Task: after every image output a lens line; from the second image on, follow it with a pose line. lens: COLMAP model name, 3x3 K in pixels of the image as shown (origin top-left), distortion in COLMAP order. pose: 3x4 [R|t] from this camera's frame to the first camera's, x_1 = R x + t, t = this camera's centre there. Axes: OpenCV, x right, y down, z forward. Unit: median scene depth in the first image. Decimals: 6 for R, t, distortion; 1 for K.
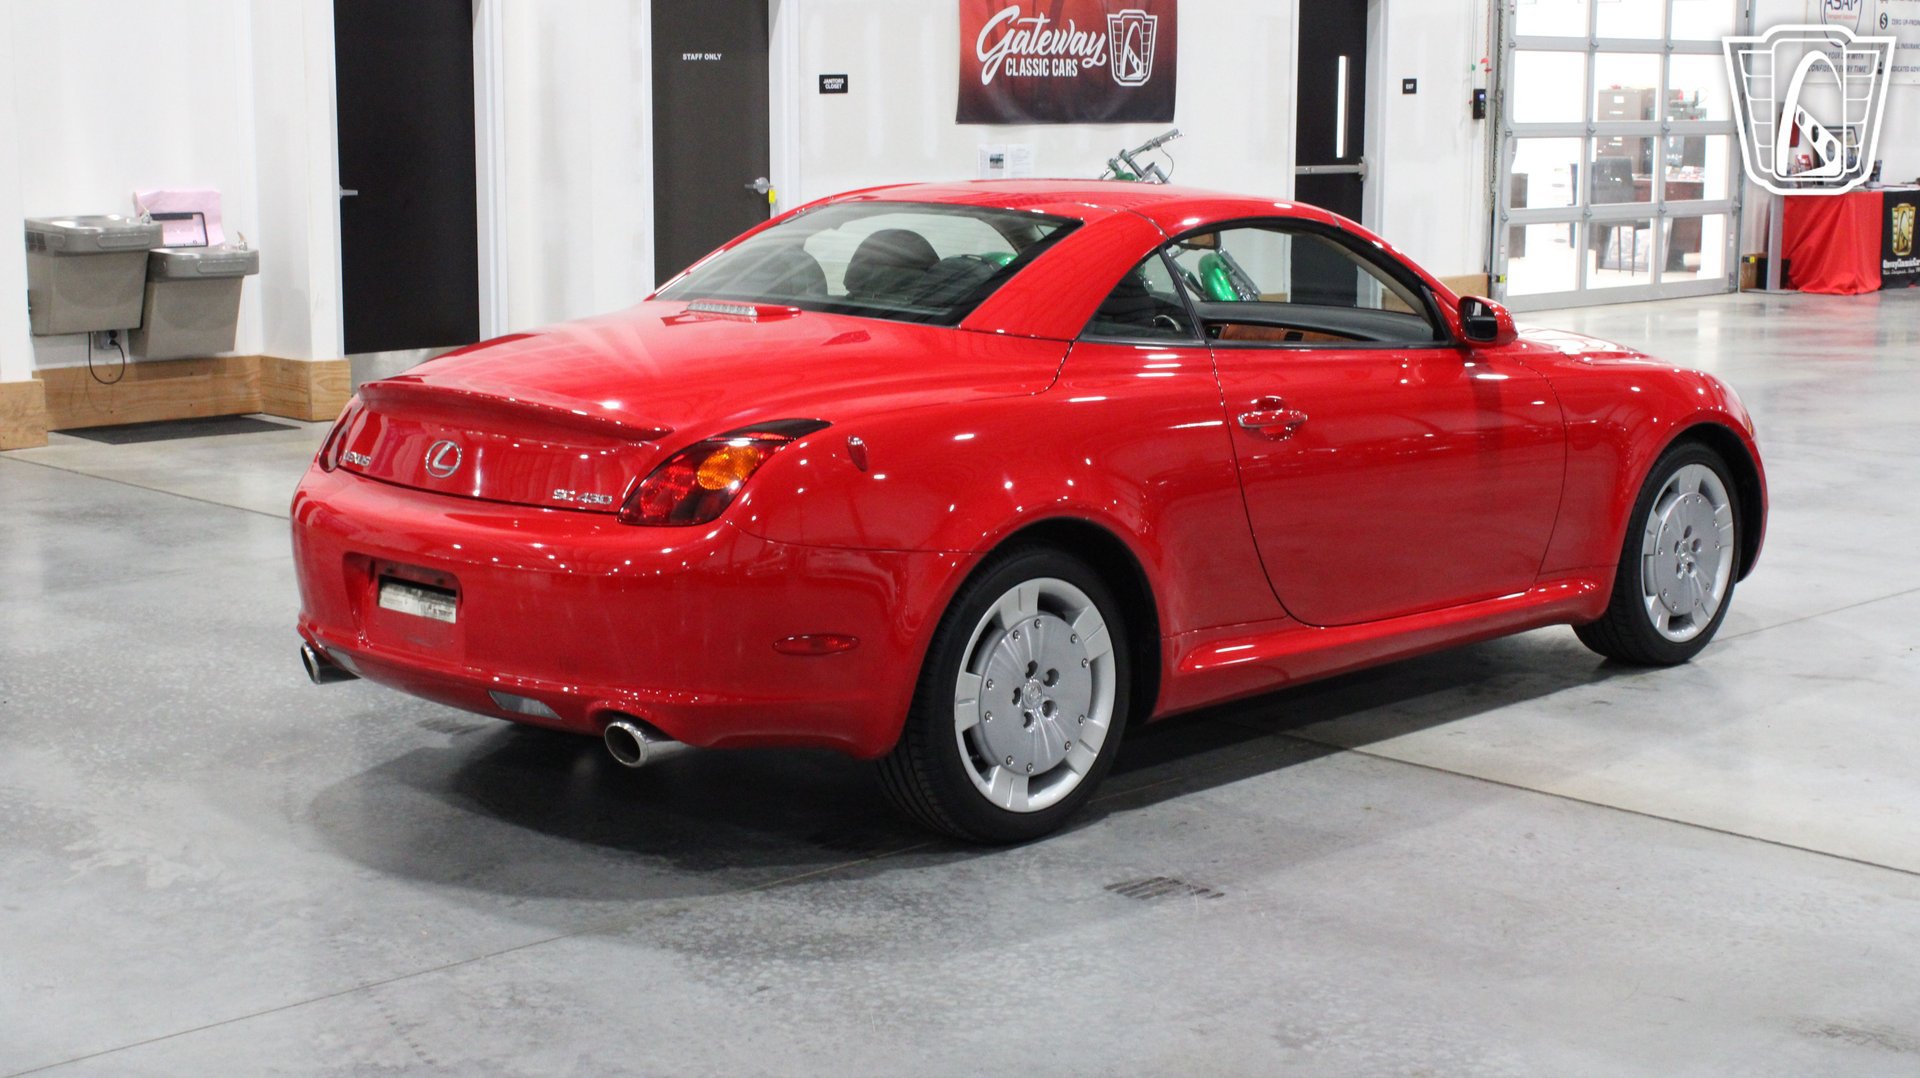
lens RADIAL K [[2815.5, 0, 964.4], [0, 2815.5, 531.3], [0, 0, 1]] dist [-0.027810, 0.084796]
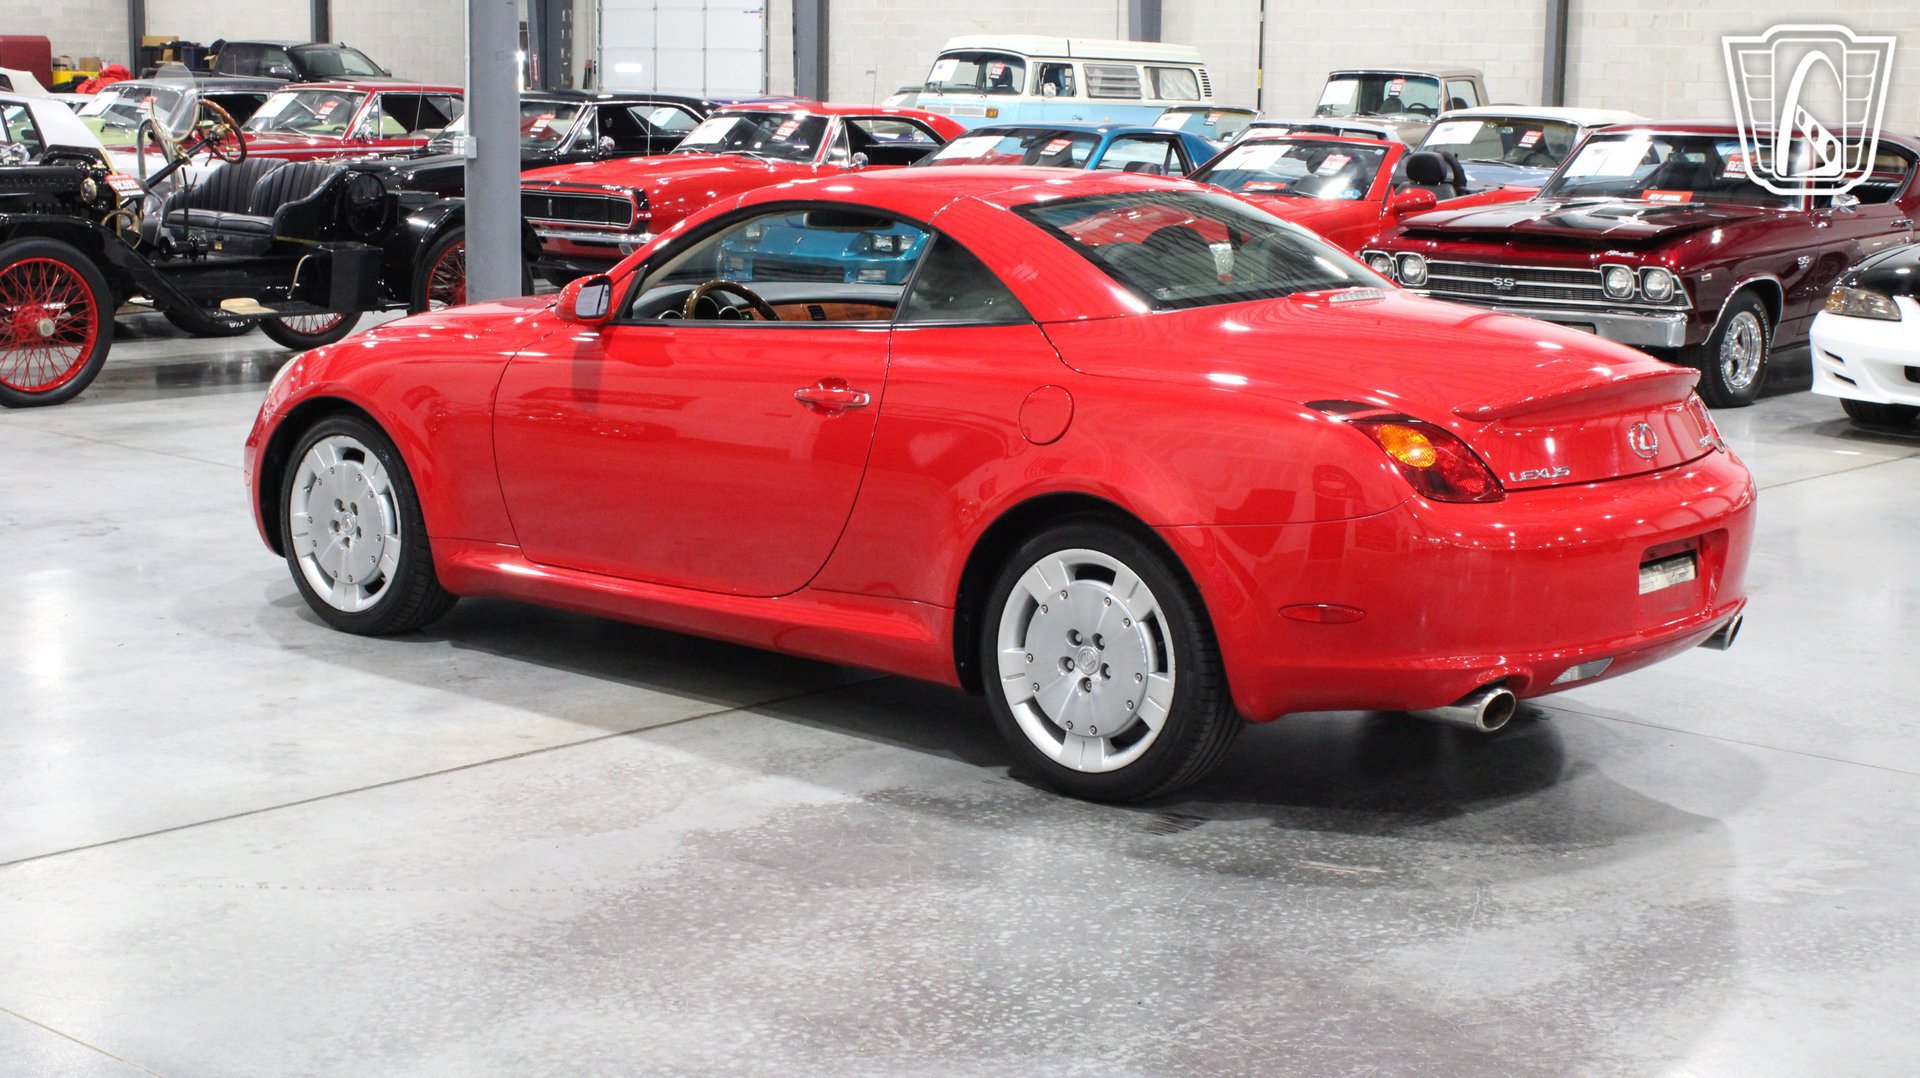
lens RADIAL K [[2815.5, 0, 964.4], [0, 2815.5, 531.3], [0, 0, 1]] dist [-0.027810, 0.084796]
pose [[-0.073269, -0.166122, 0.983379, -1.180009], [0.142531, 0.974164, 0.175185, -0.208537], [-0.987075, 0.152998, -0.047698, 1.265933]]
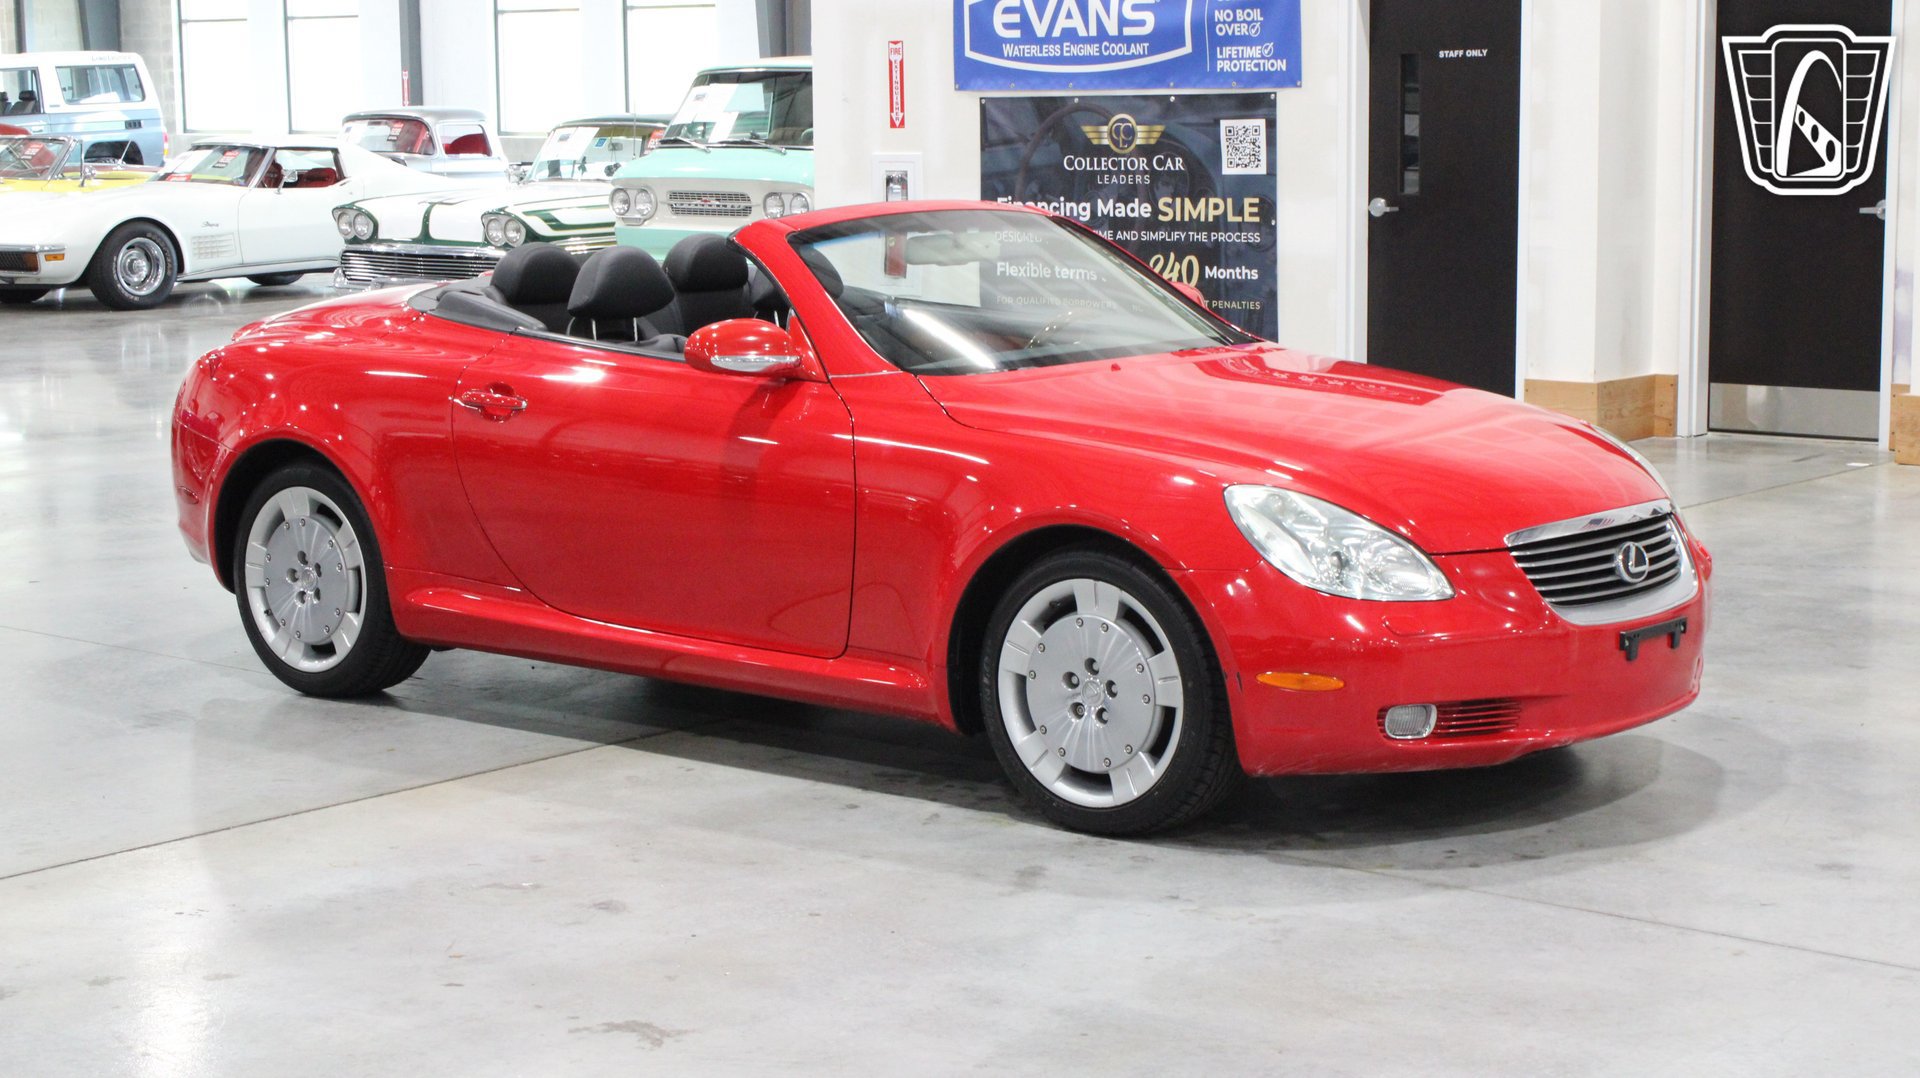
lens RADIAL K [[3190.9, 0, 960.0], [0, 3190.9, 539.0], [0, 0, 1]] dist [-0.015512, 0.057185]
pose [[0.088779, 0.135316, -0.986817, 1.443778], [-0.149994, 0.981247, 0.121059, -0.175166], [0.984693, 0.137269, 0.107411, 1.115418]]
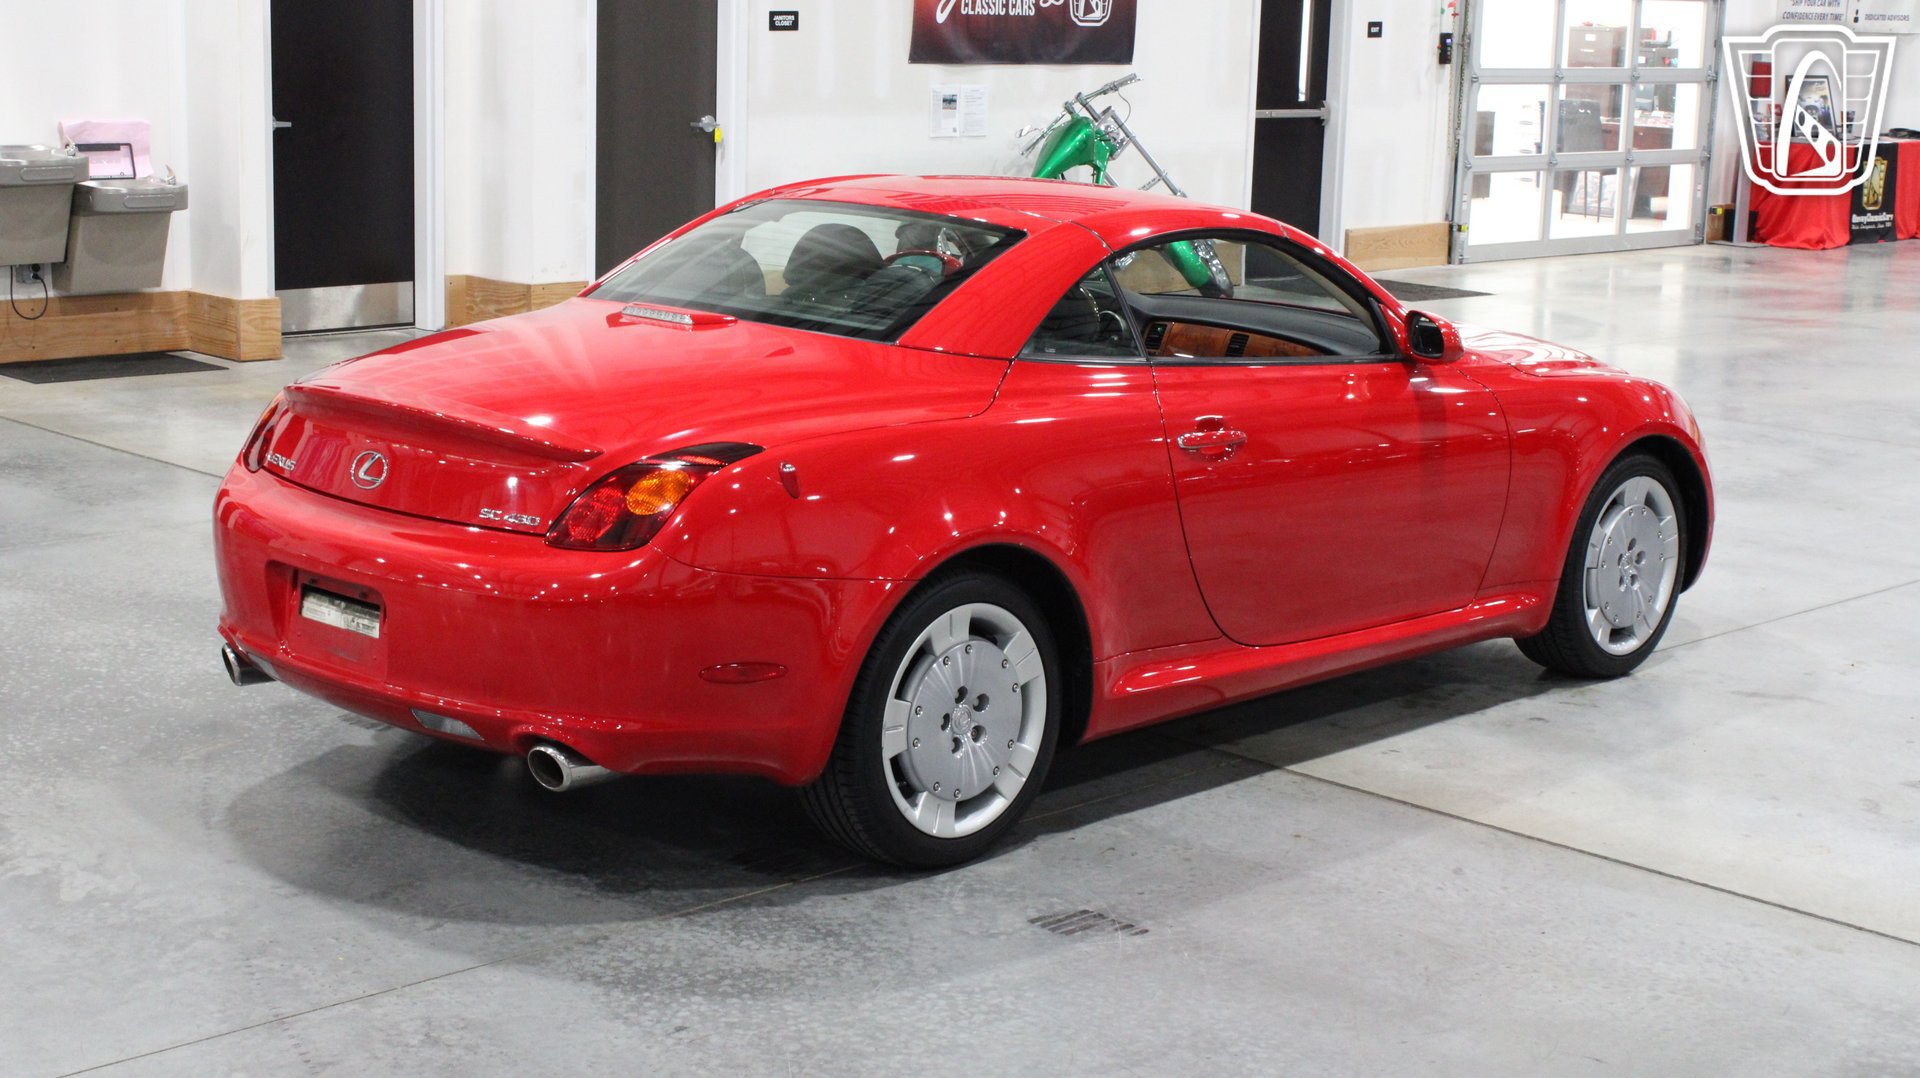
lens RADIAL K [[2883.2, 0, 962.0], [0, 2883.2, 540.9], [0, 0, 1]] dist [-0.015733, 0.060226]
pose [[0.999552, 0.024143, 0.017666, 0.004746], [-0.024769, 0.999042, 0.036088, -0.041003], [-0.016777, -0.036510, 0.999192, -0.011865]]
